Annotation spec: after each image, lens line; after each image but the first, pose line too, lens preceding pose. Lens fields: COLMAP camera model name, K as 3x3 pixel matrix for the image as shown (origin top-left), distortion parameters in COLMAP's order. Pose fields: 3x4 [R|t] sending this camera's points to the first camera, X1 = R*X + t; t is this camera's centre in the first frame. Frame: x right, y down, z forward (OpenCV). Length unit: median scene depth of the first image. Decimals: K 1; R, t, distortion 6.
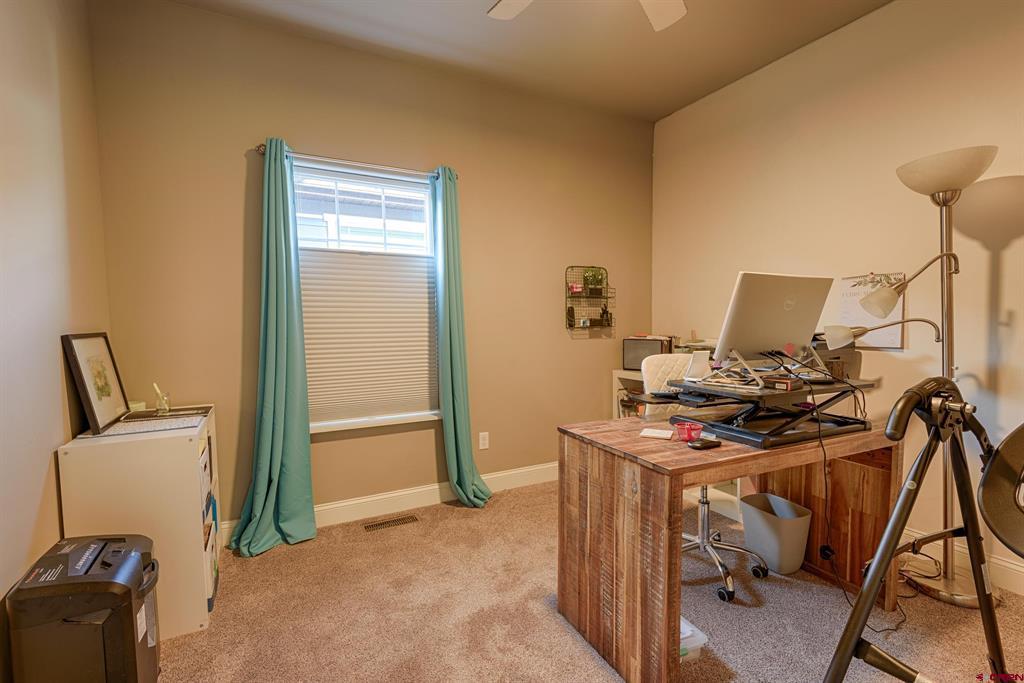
lens RADIAL K [[462.2, 0, 513.3], [0, 462.2, 346.7], [0, 0, 1]] dist [0.029817, -0.013217]
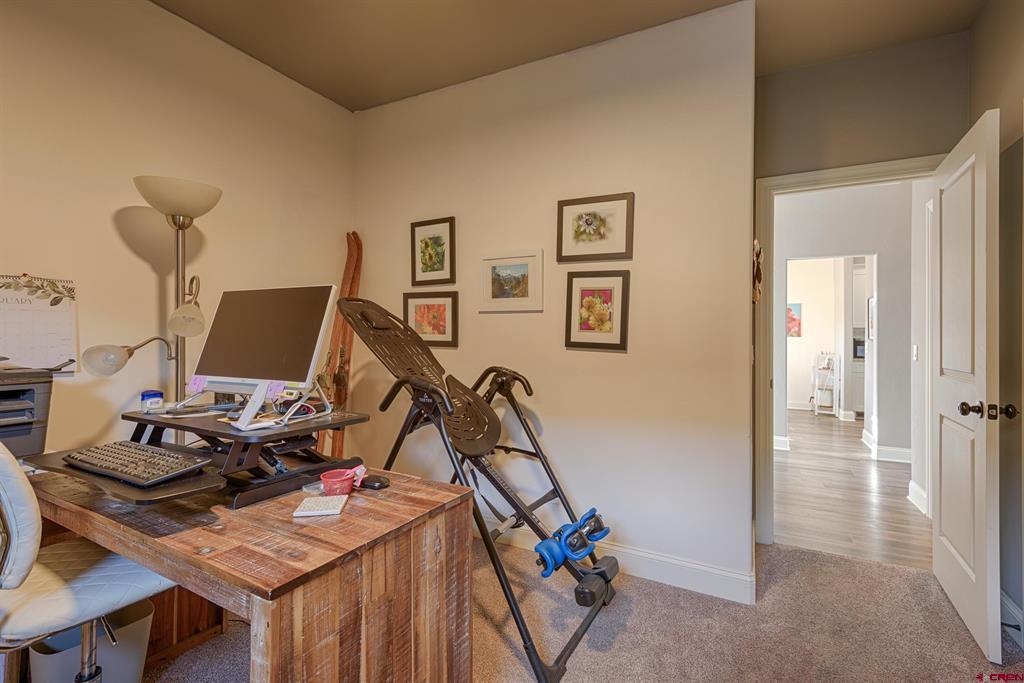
lens RADIAL K [[462.2, 0, 514.7], [0, 462.2, 337.6], [0, 0, 1]] dist [0.029817, -0.013217]
pose [[-0.564056, 0.004398, 0.825725, -0.419768], [0.041893, 0.998850, 0.023297, -0.062228], [-0.824673, 0.047733, -0.563592, 1.158286]]
